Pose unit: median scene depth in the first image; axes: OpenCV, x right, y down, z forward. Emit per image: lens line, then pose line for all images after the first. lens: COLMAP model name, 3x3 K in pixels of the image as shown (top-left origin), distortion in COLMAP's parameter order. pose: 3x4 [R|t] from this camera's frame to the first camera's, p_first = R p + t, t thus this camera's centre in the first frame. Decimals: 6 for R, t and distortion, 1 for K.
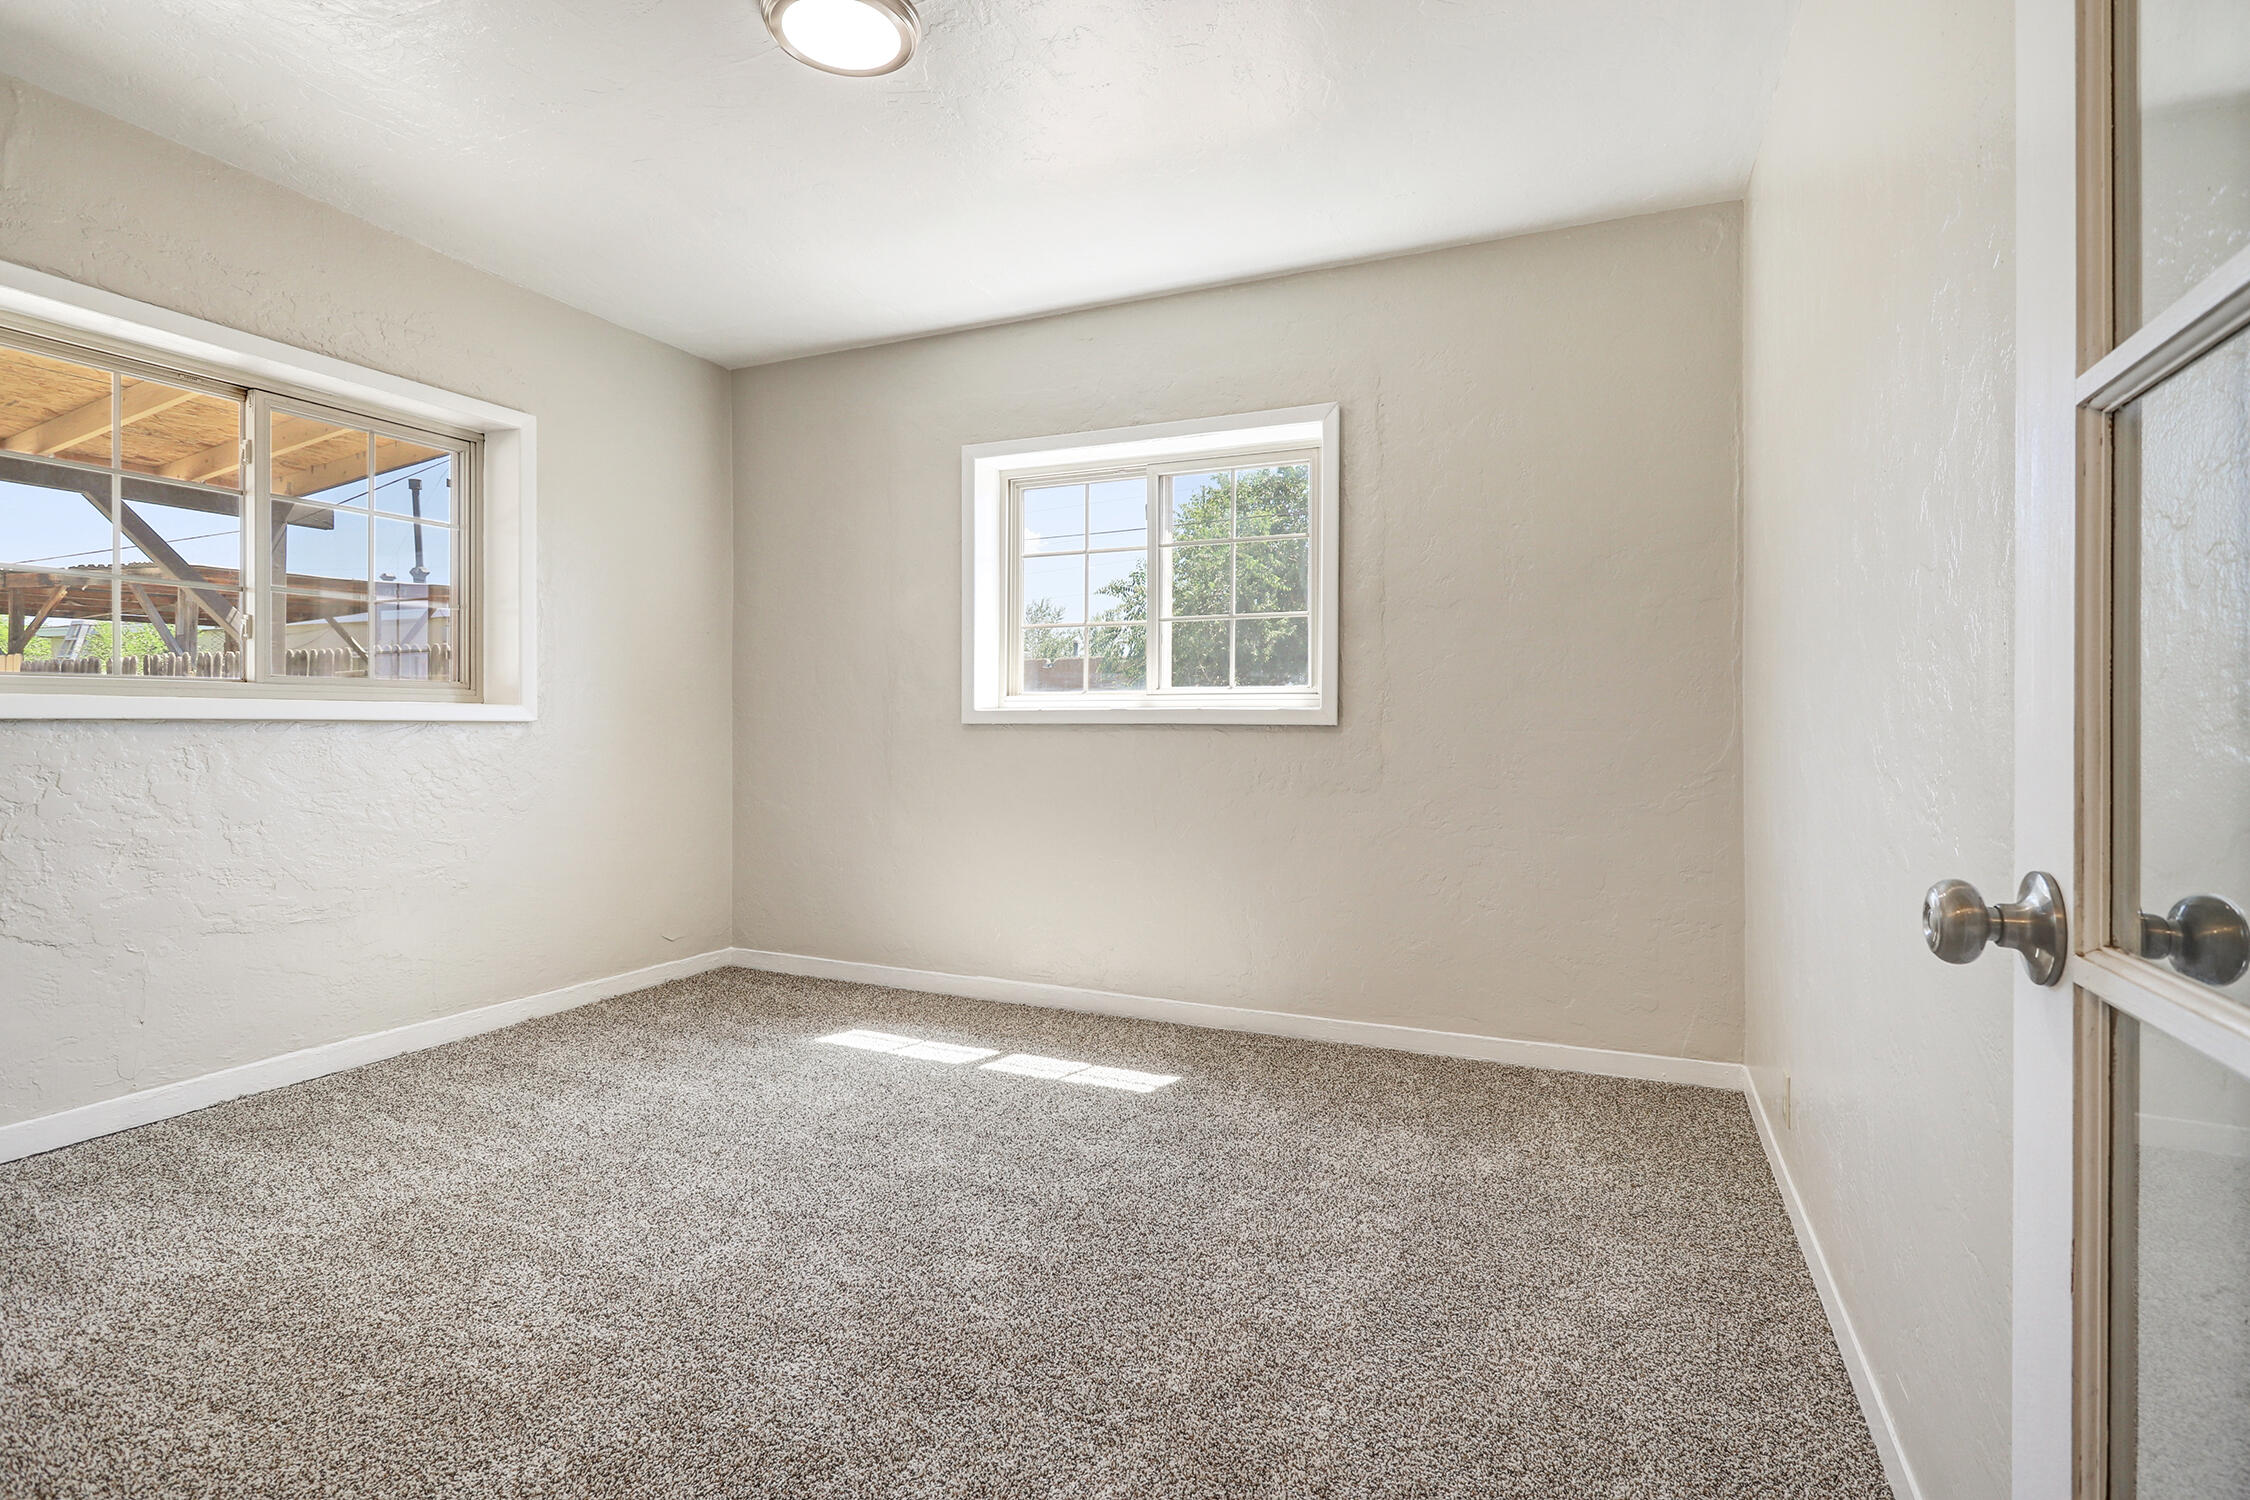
lens RADIAL K [[1065.3, 0, 1131.8], [0, 1065.3, 736.7], [0, 0, 1]] dist [0.001785, 0.001262]
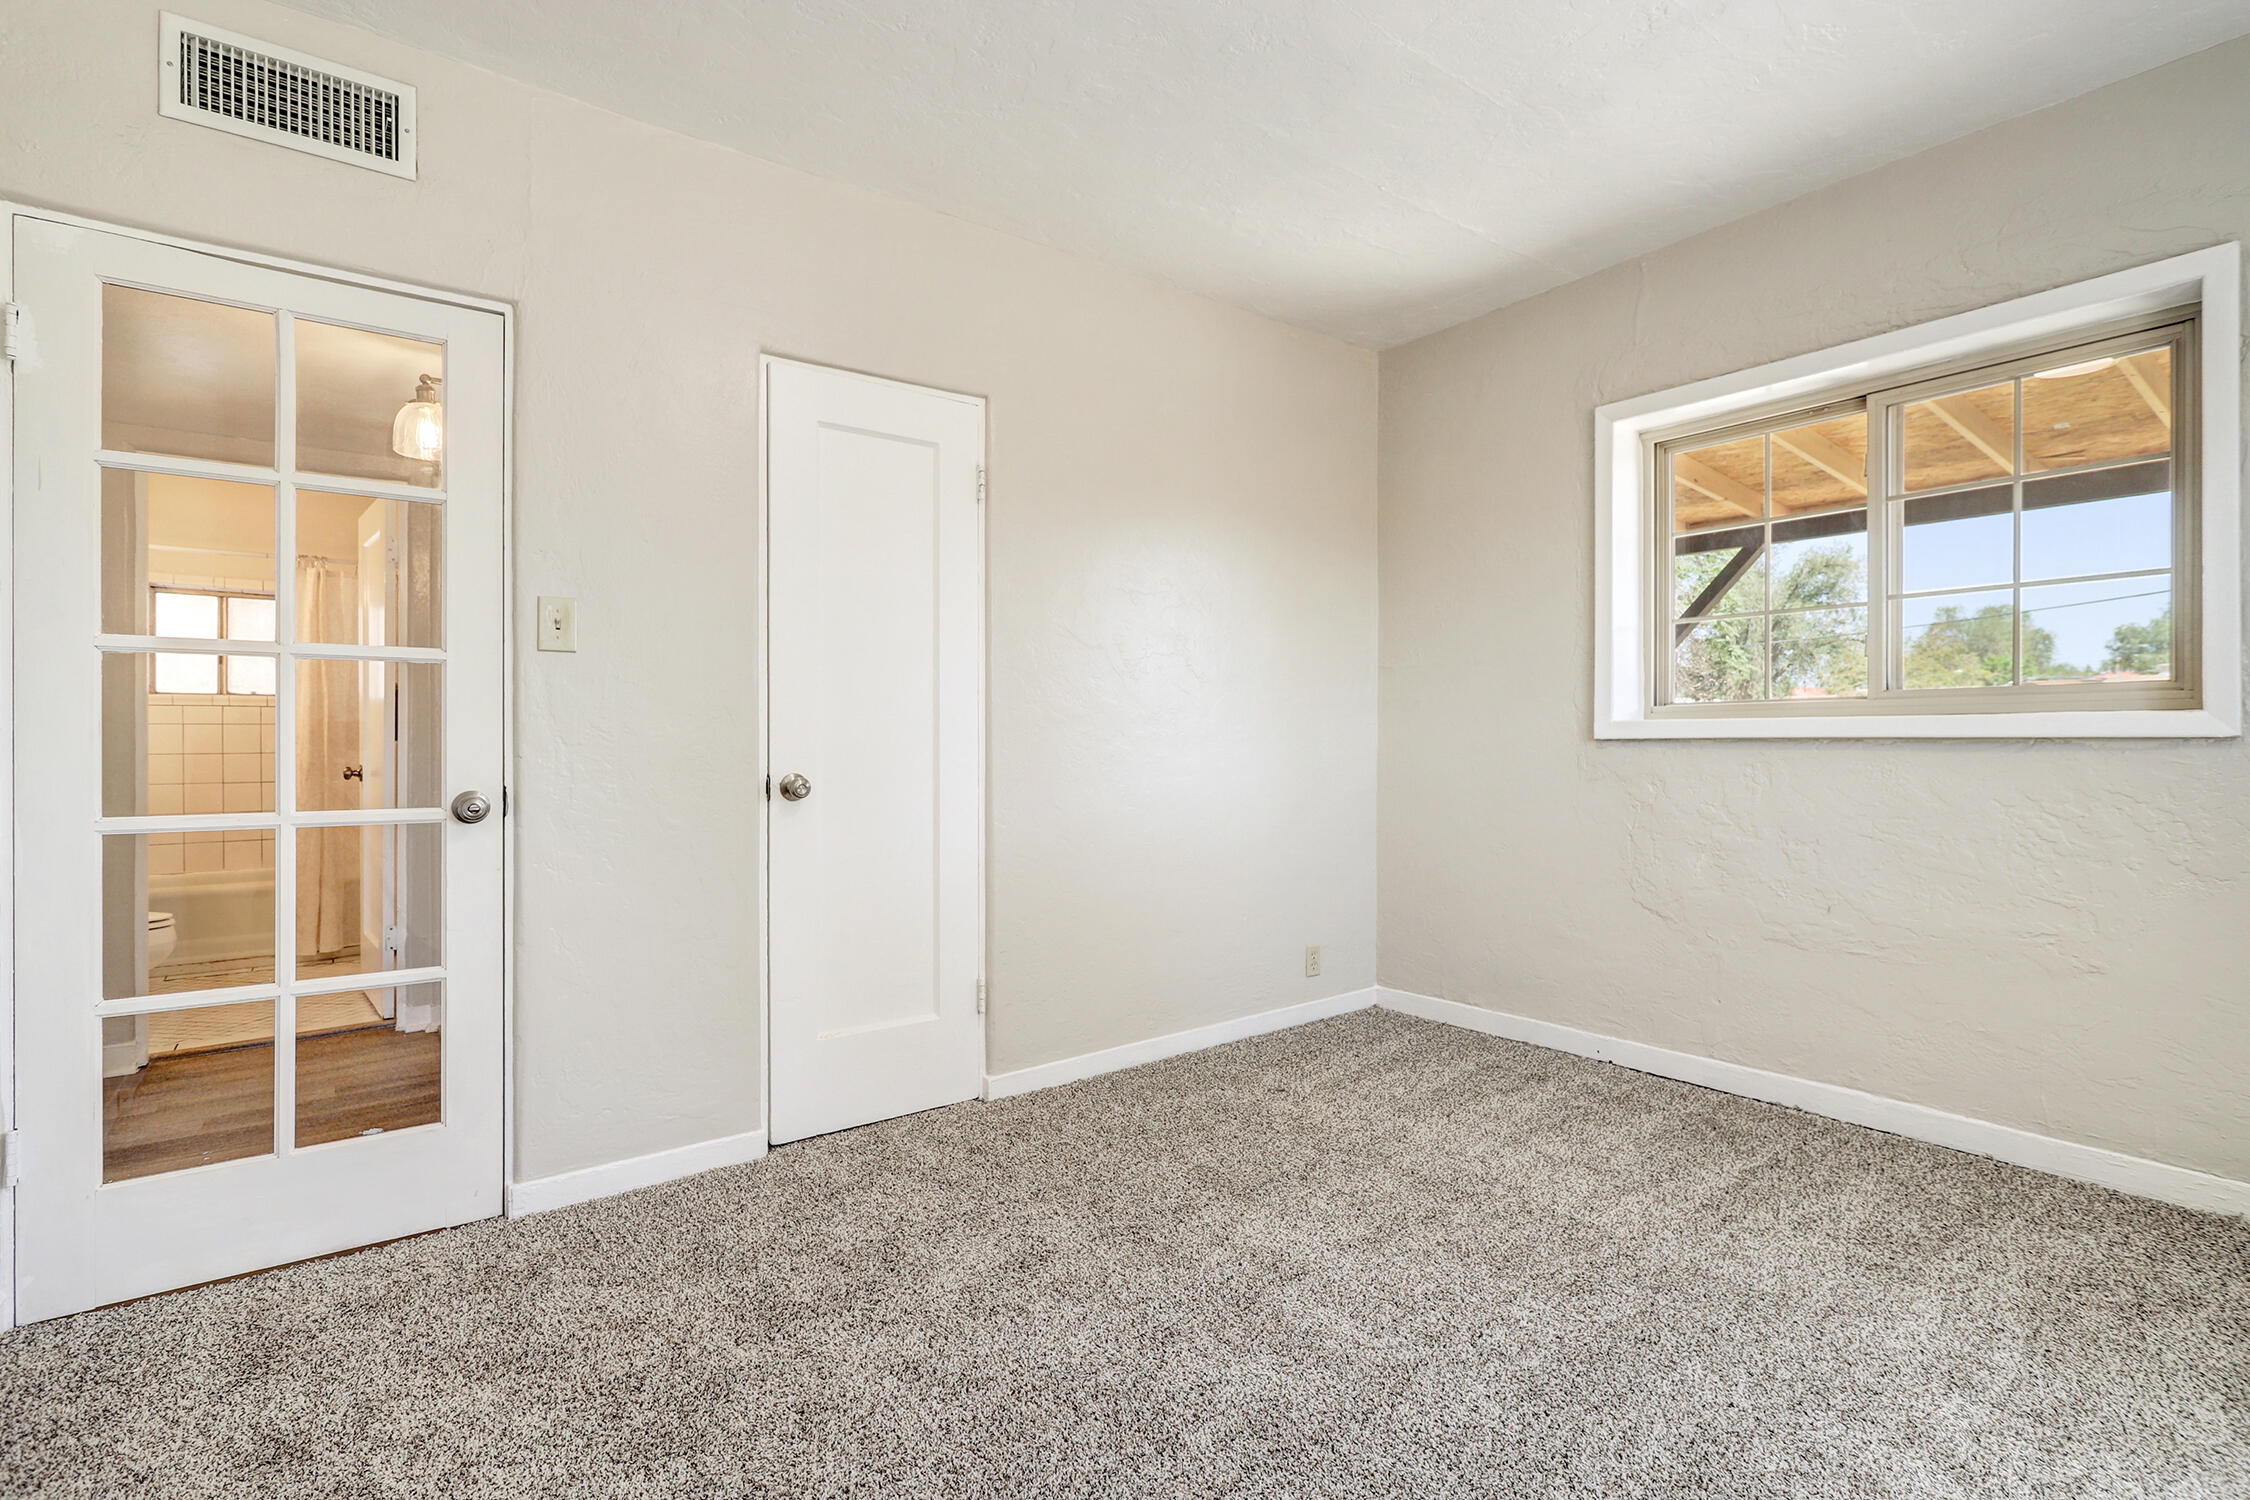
lens RADIAL K [[1065.3, 0, 1131.8], [0, 1065.3, 746.1], [0, 0, 1]] dist [0.001785, 0.001262]
pose [[-0.495899, -0.000370, -0.868380, 0.377918], [-0.007791, 0.999962, 0.004023, -0.007474], [0.868345, 0.008761, -0.495883, 0.990879]]
